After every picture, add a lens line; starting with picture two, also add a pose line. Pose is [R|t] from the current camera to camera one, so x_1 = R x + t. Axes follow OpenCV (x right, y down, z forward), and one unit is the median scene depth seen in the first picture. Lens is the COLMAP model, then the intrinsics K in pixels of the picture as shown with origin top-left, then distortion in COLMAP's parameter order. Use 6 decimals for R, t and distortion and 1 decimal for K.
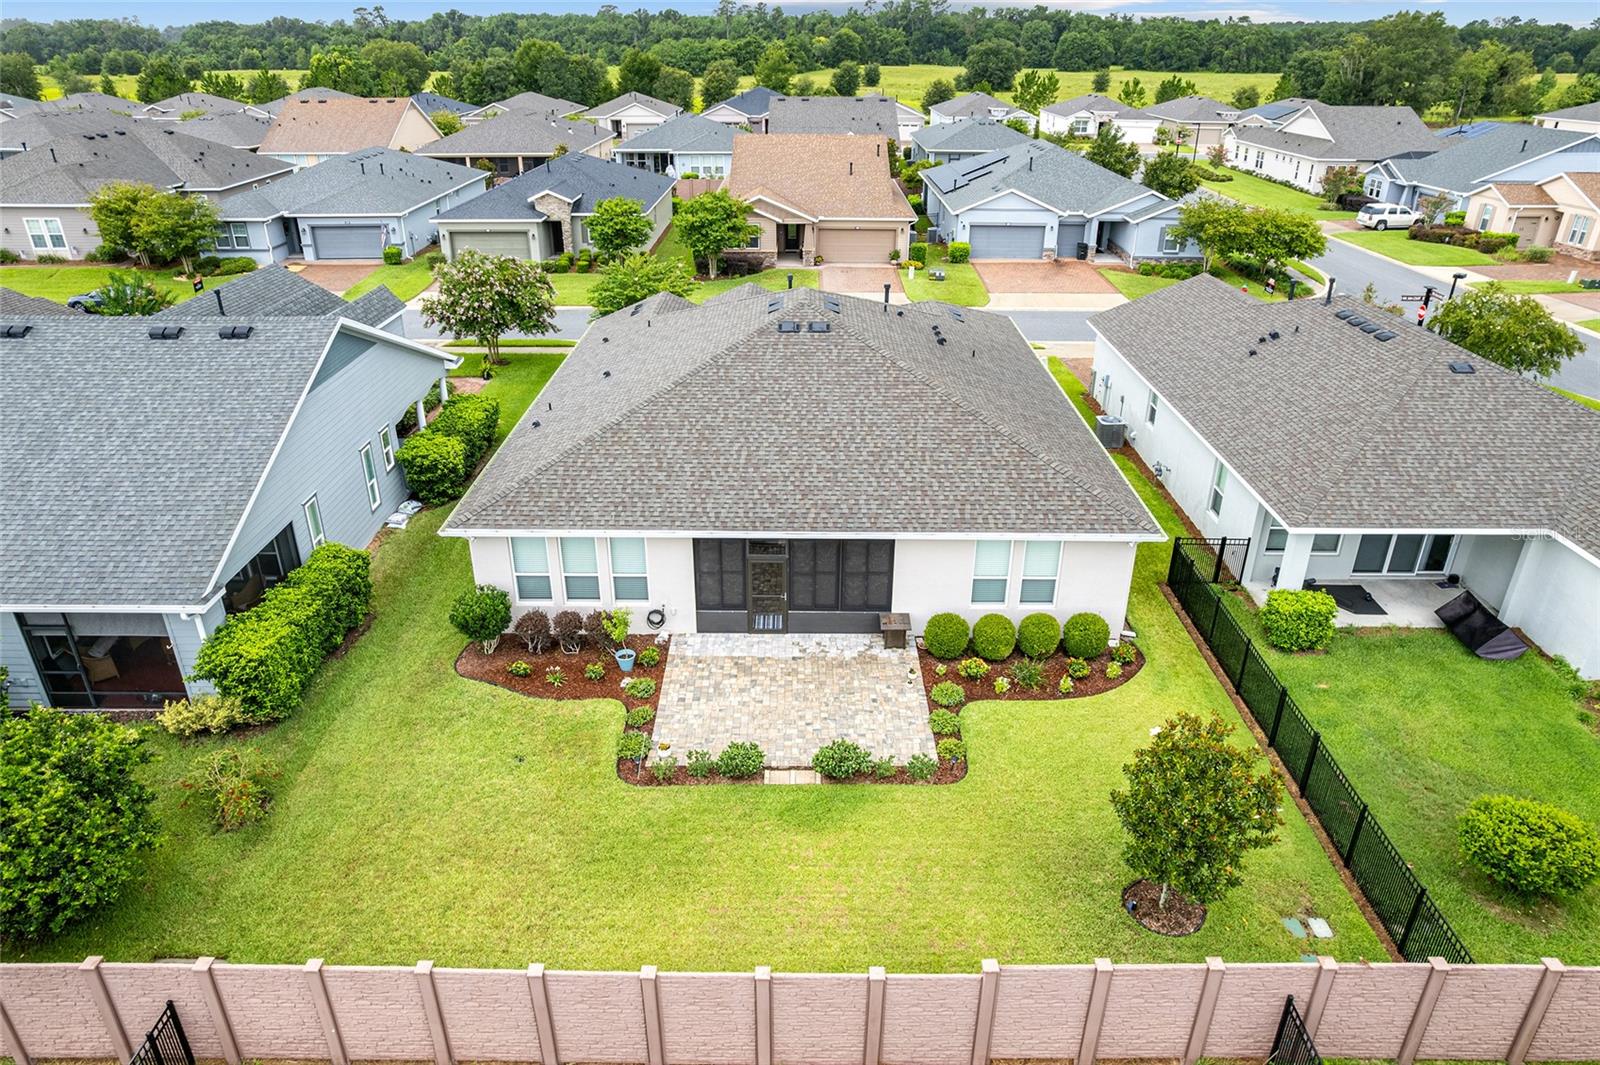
lens RADIAL K [[1033.8, 0, 801.7], [0, 1033.8, 536.5], [0, 0, 1]] dist [-0.085691, 0.078947]
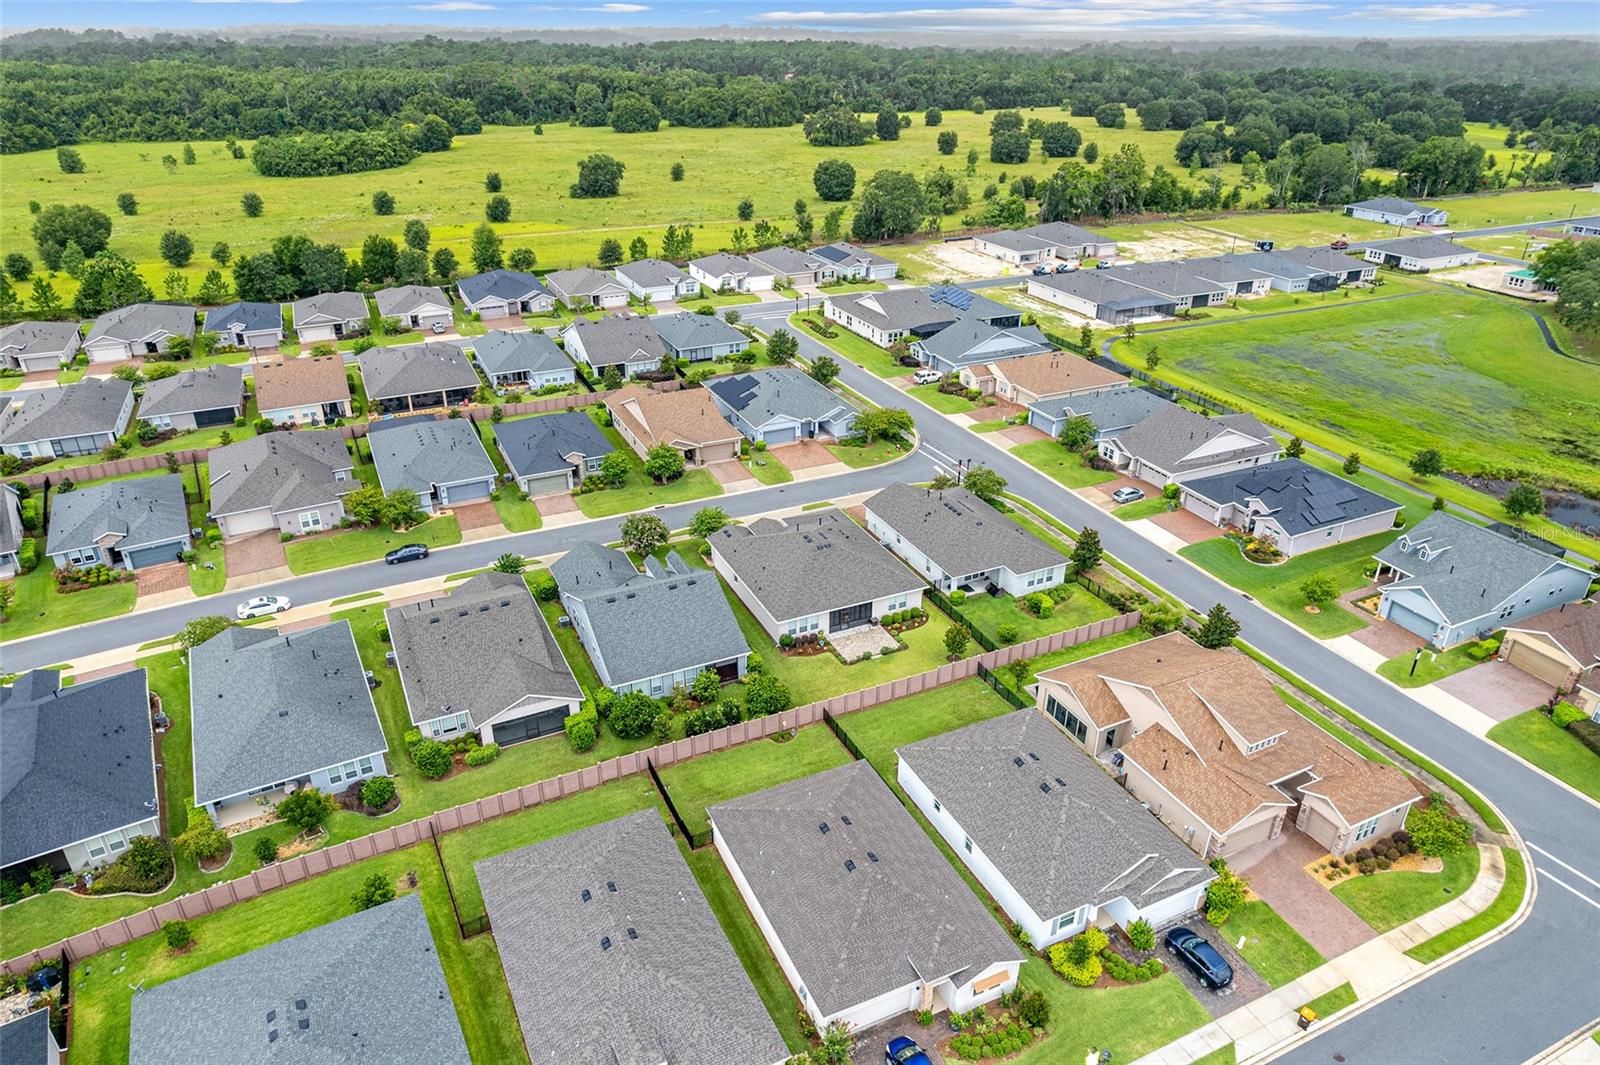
lens RADIAL K [[1021.2, 0, 799.8], [0, 1021.2, 543.1], [0, 0, 1]] dist [-0.079318, 0.067495]
pose [[0.904142, -0.197533, 0.378826, -1.524769], [0.188214, 0.980176, 0.061888, -0.482408], [-0.383541, 0.015344, 0.923396, -2.438817]]
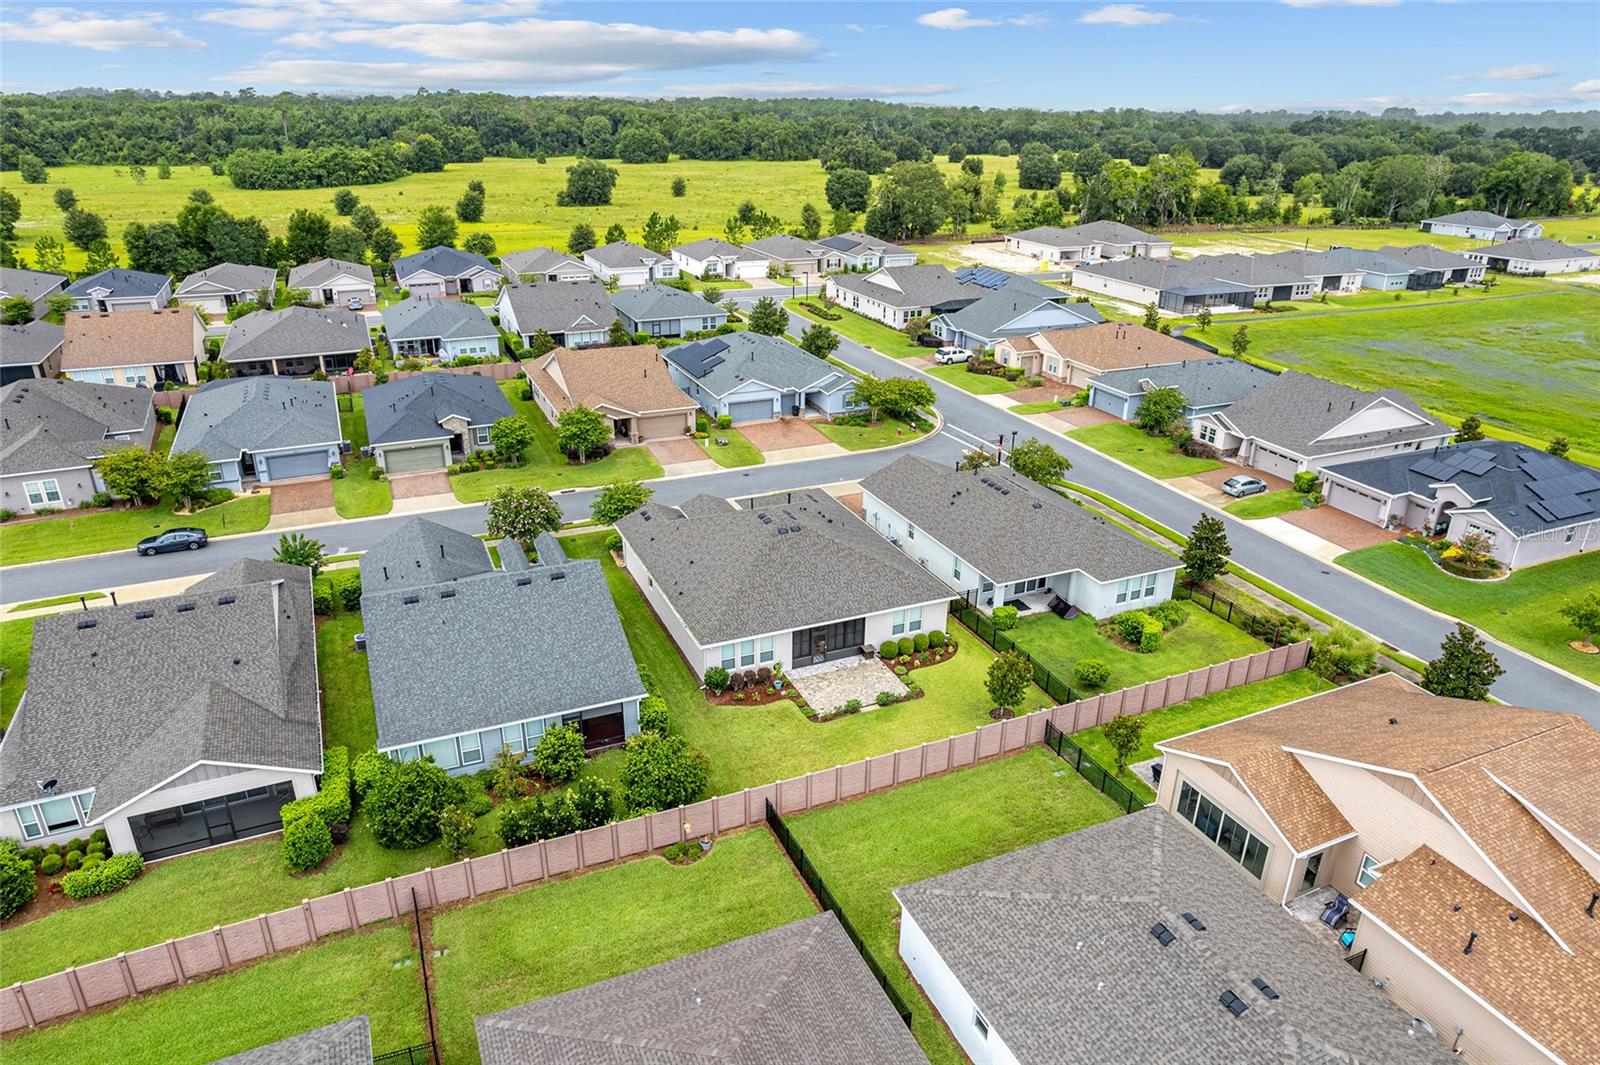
lens RADIAL K [[1021.2, 0, 799.8], [0, 1021.2, 543.1], [0, 0, 1]] dist [-0.079318, 0.067495]
pose [[0.913832, -0.156894, 0.374560, -0.865983], [0.171286, 0.985208, -0.005215, -0.168688], [-0.368201, 0.068923, 0.927188, -1.143390]]
